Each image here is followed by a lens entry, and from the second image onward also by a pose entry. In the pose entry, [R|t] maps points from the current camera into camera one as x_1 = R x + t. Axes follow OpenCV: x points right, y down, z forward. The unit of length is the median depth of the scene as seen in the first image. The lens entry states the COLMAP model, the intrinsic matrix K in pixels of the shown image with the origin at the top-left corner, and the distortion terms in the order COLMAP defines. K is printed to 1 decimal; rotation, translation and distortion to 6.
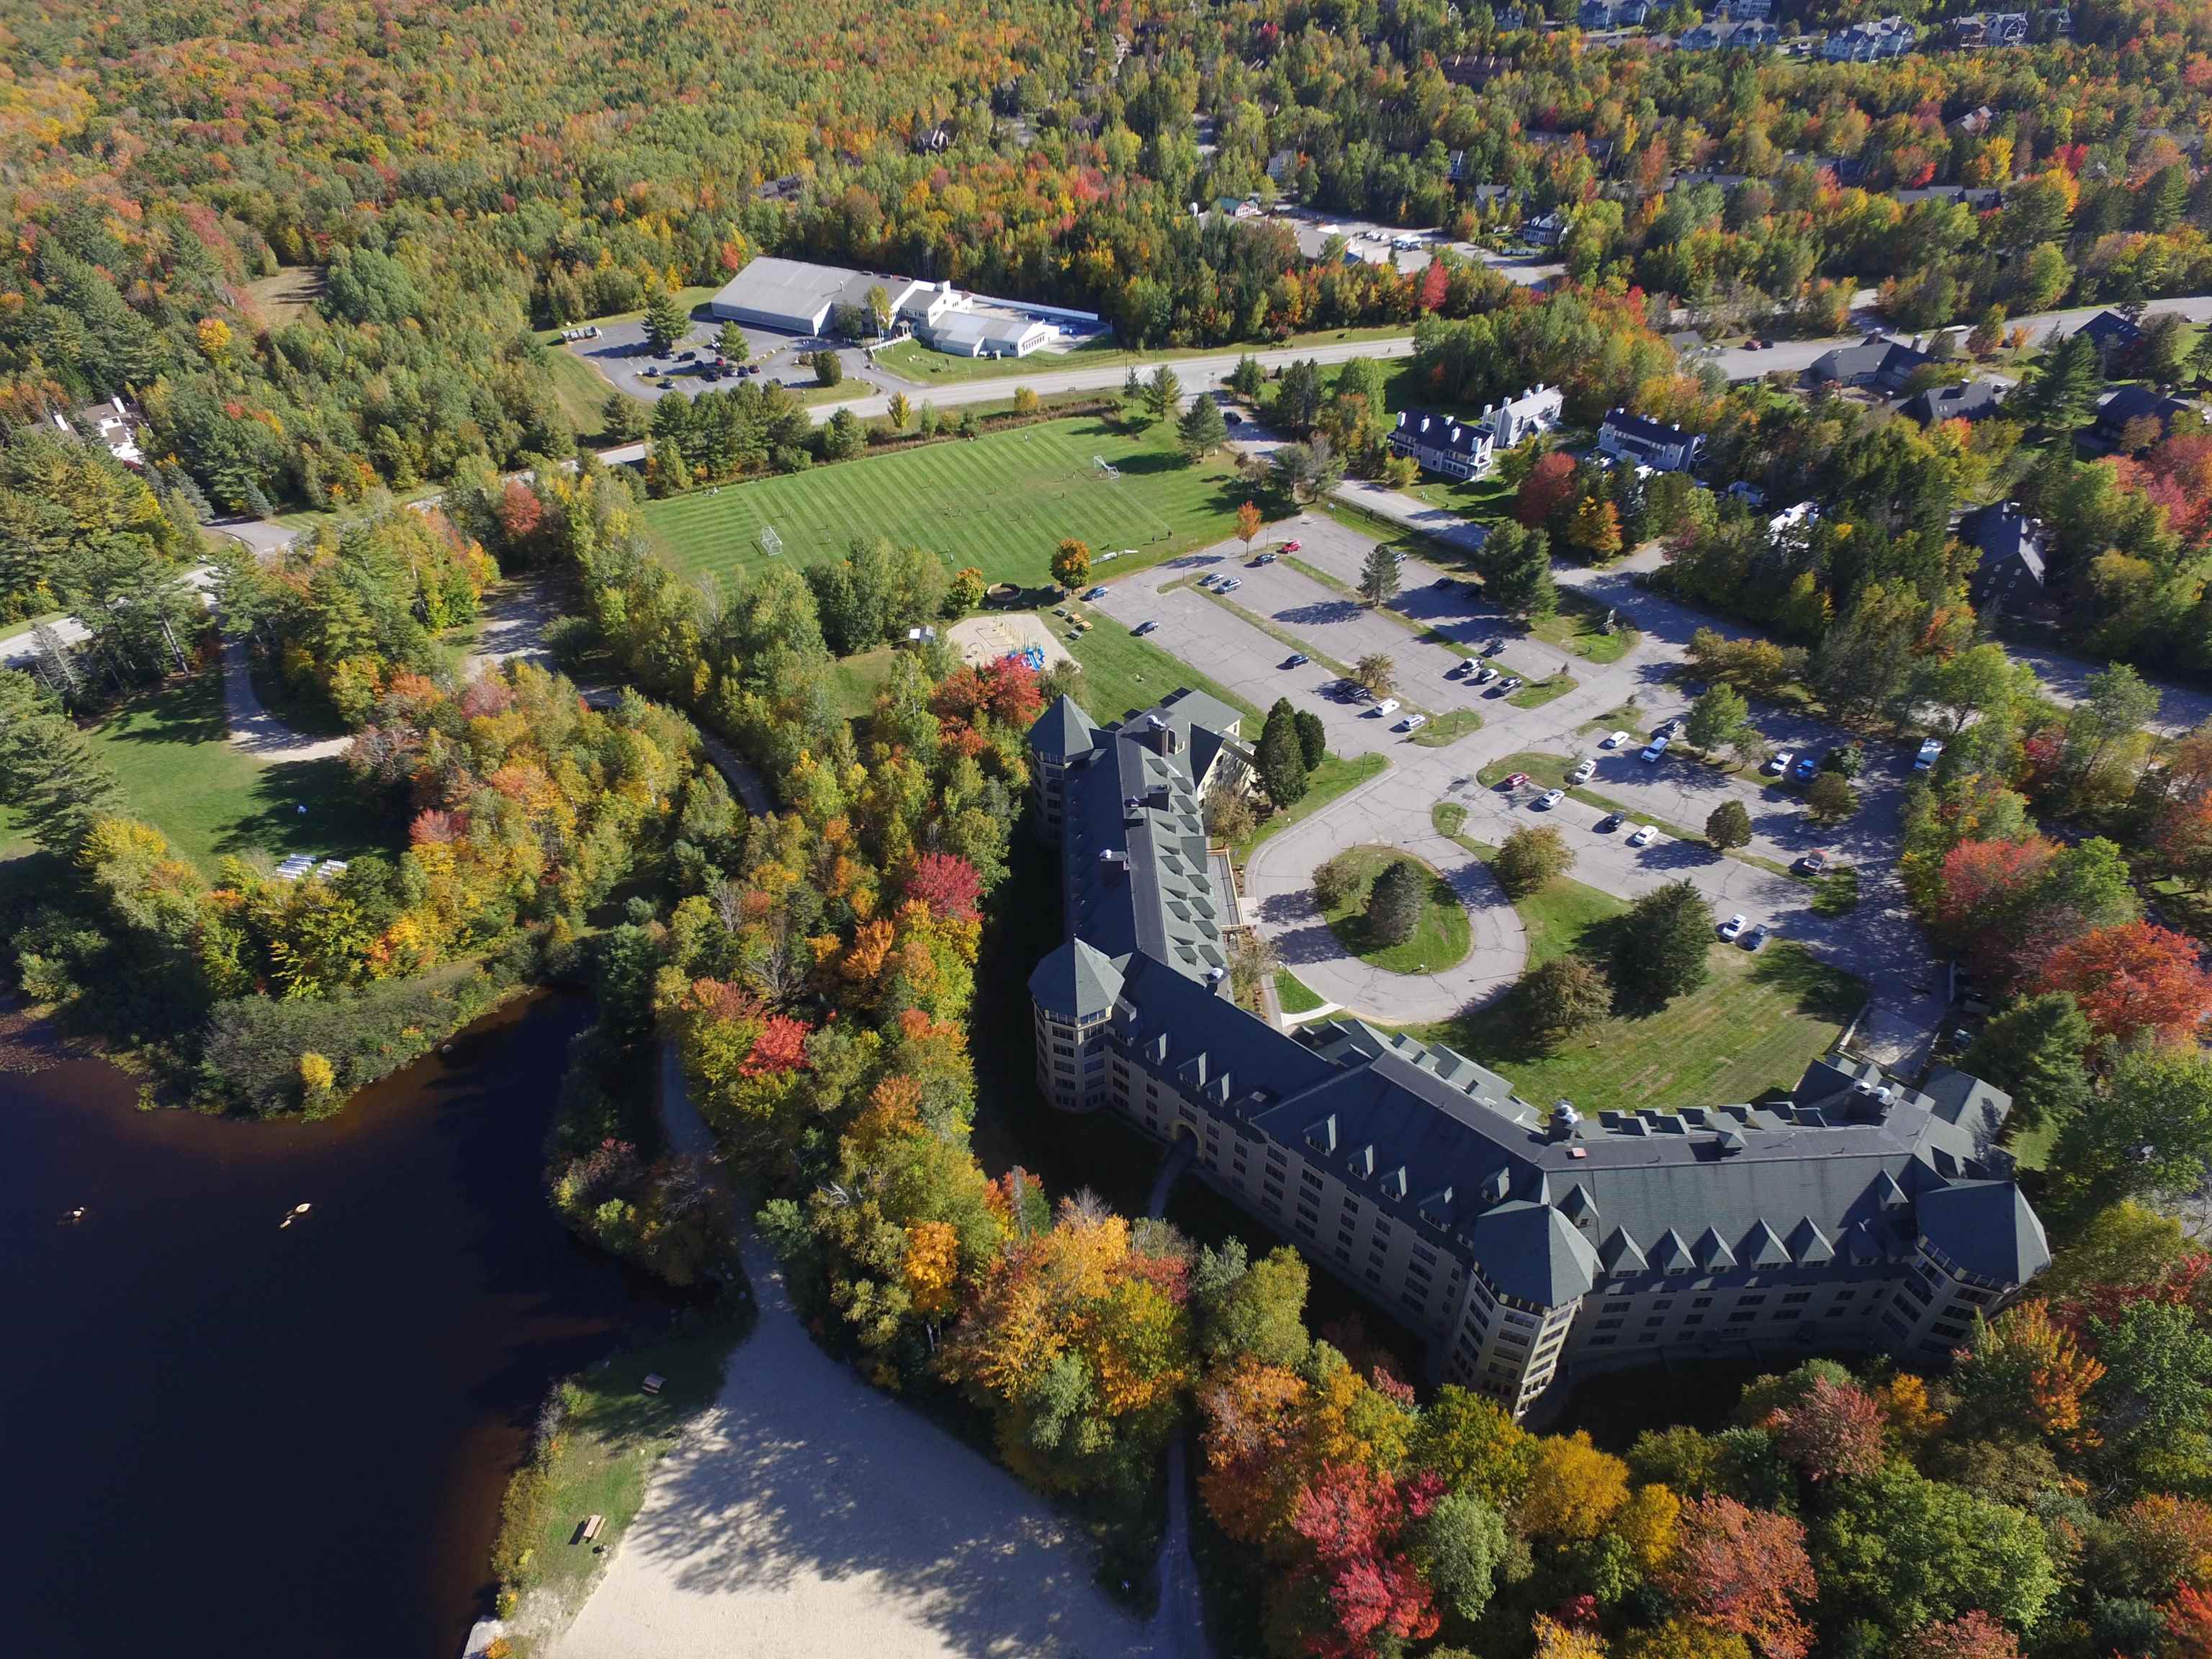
lens RADIAL K [[1290.9, 0, 1100.5], [0, 1290.9, 830.0], [0, 0, 1]] dist [-0.007979, 0.010081]
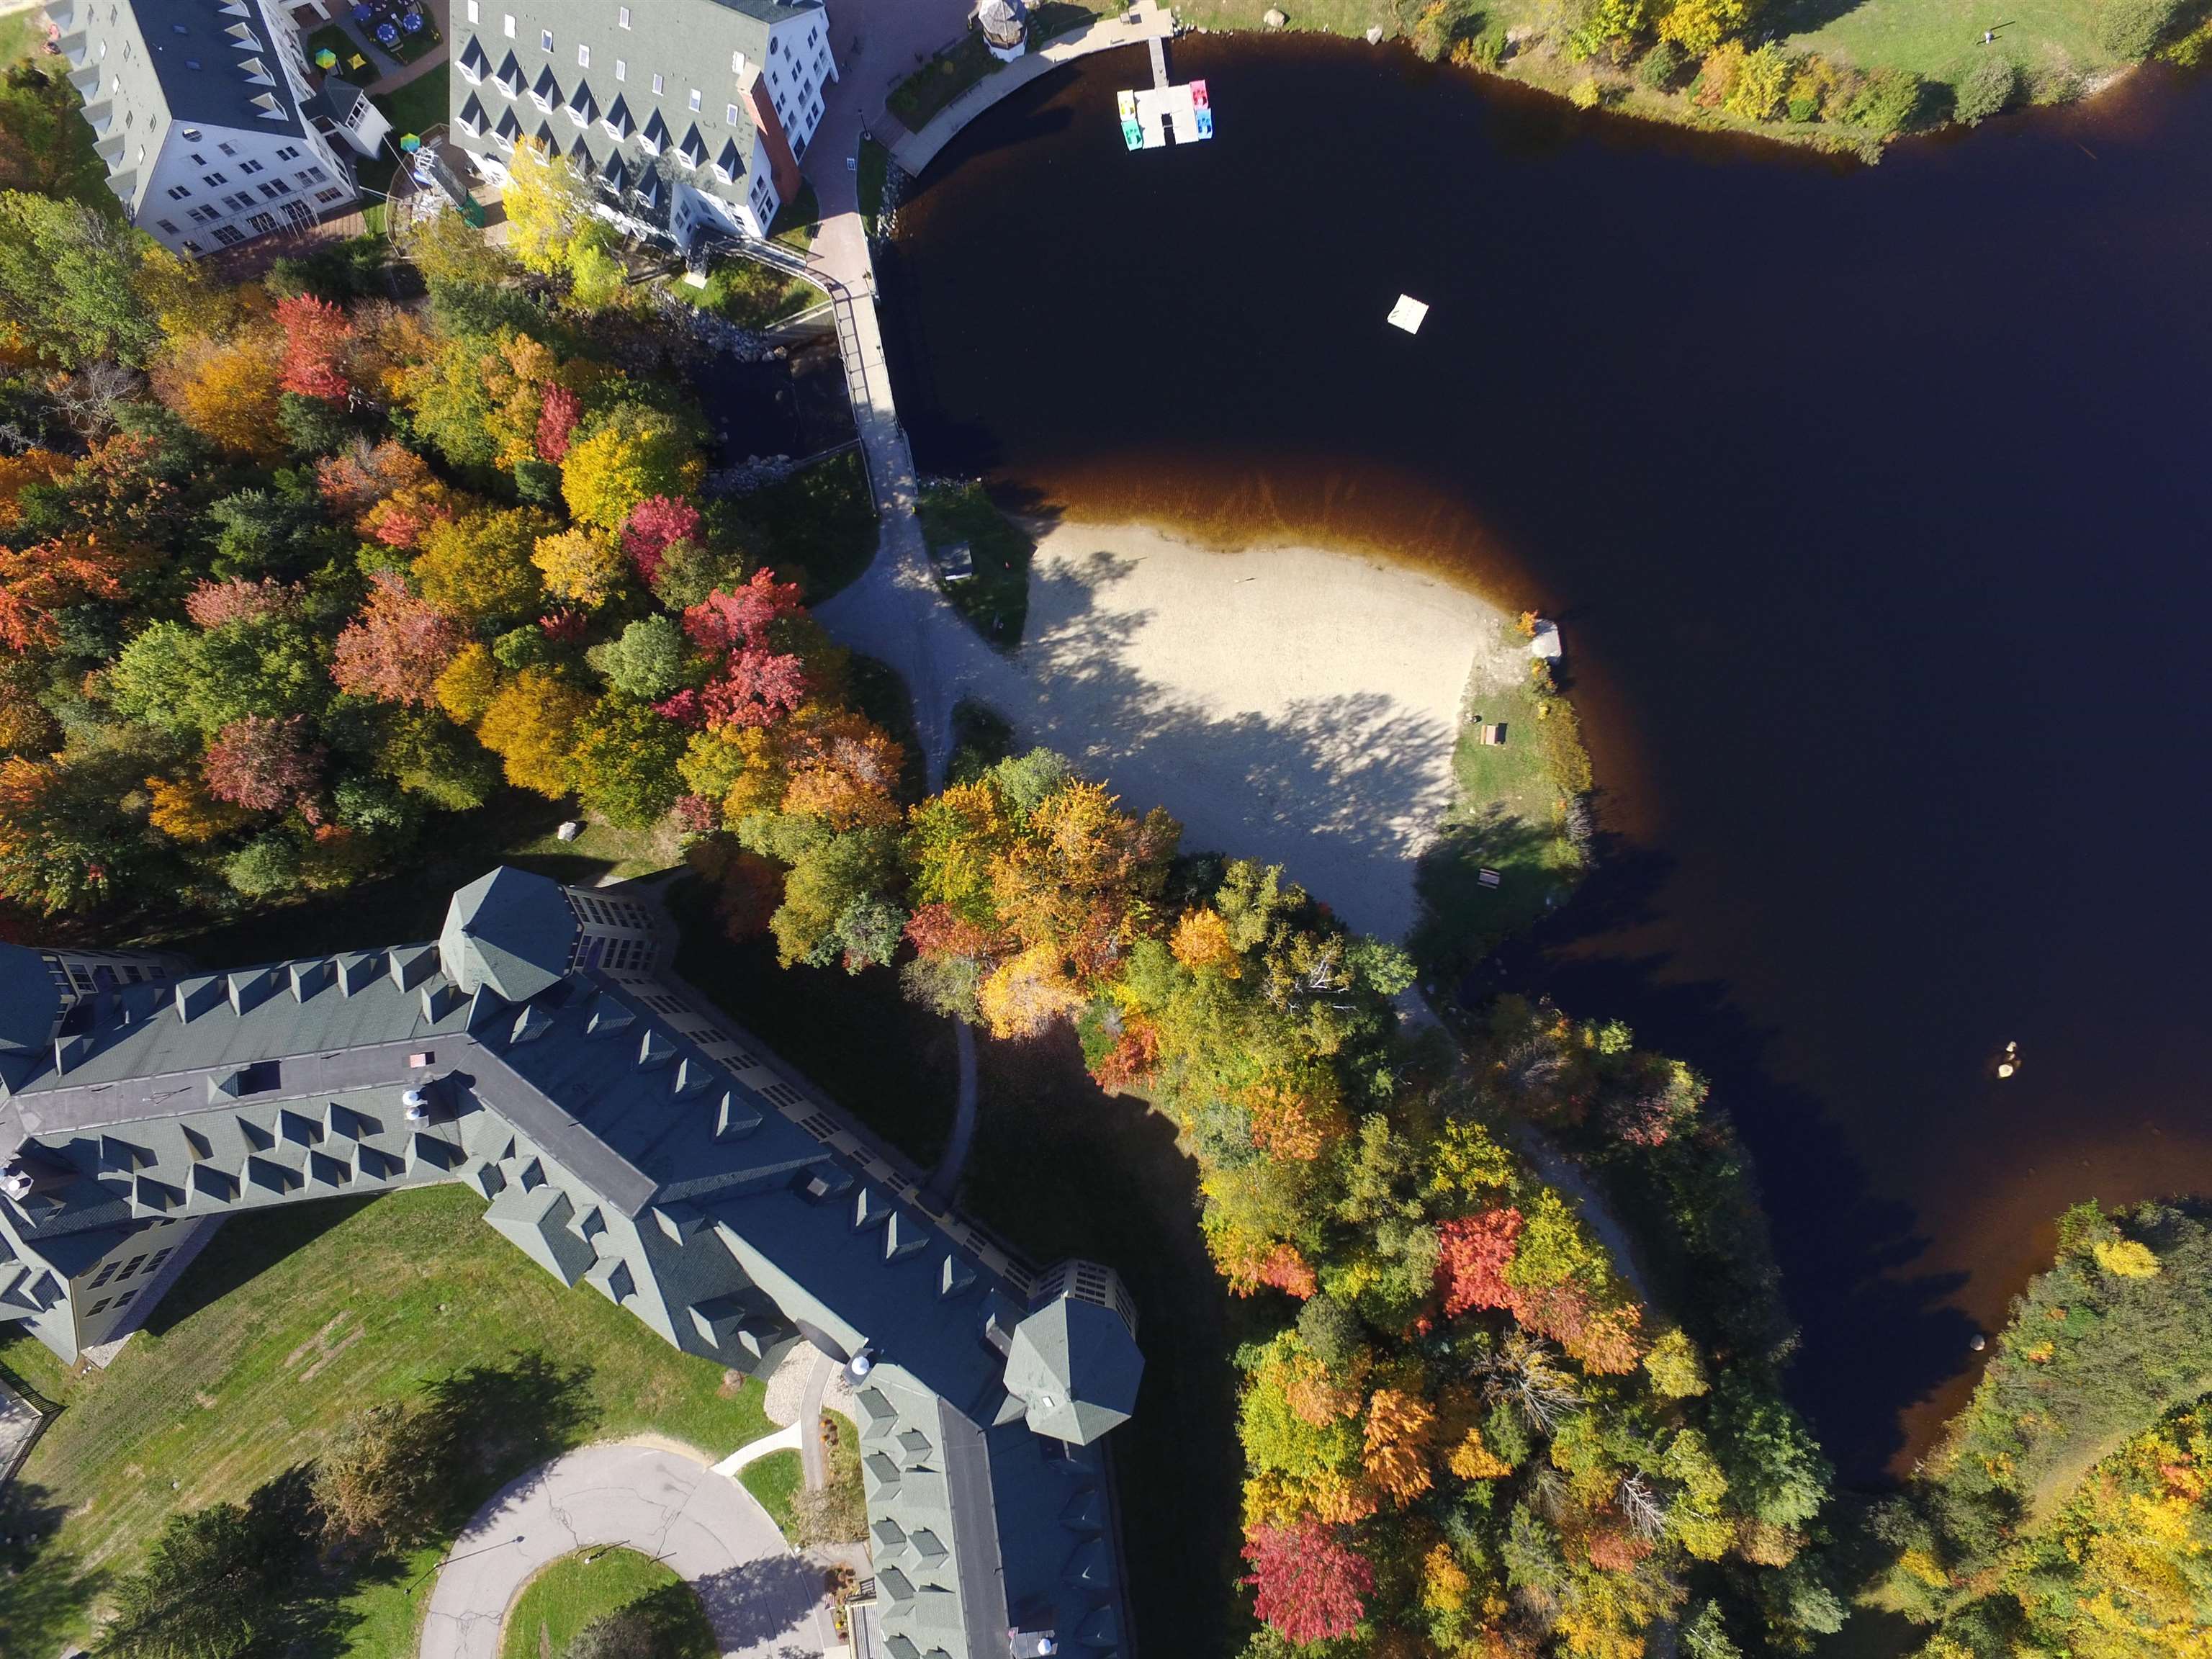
lens RADIAL K [[1290.9, 0, 1100.5], [0, 1290.9, 830.0], [0, 0, 1]] dist [-0.007979, 0.010081]
pose [[-0.995576, 0.093362, 0.010560, -0.077725], [-0.039045, -0.513327, 0.857305, -0.374896], [0.085460, 0.853100, 0.514701, 0.472512]]
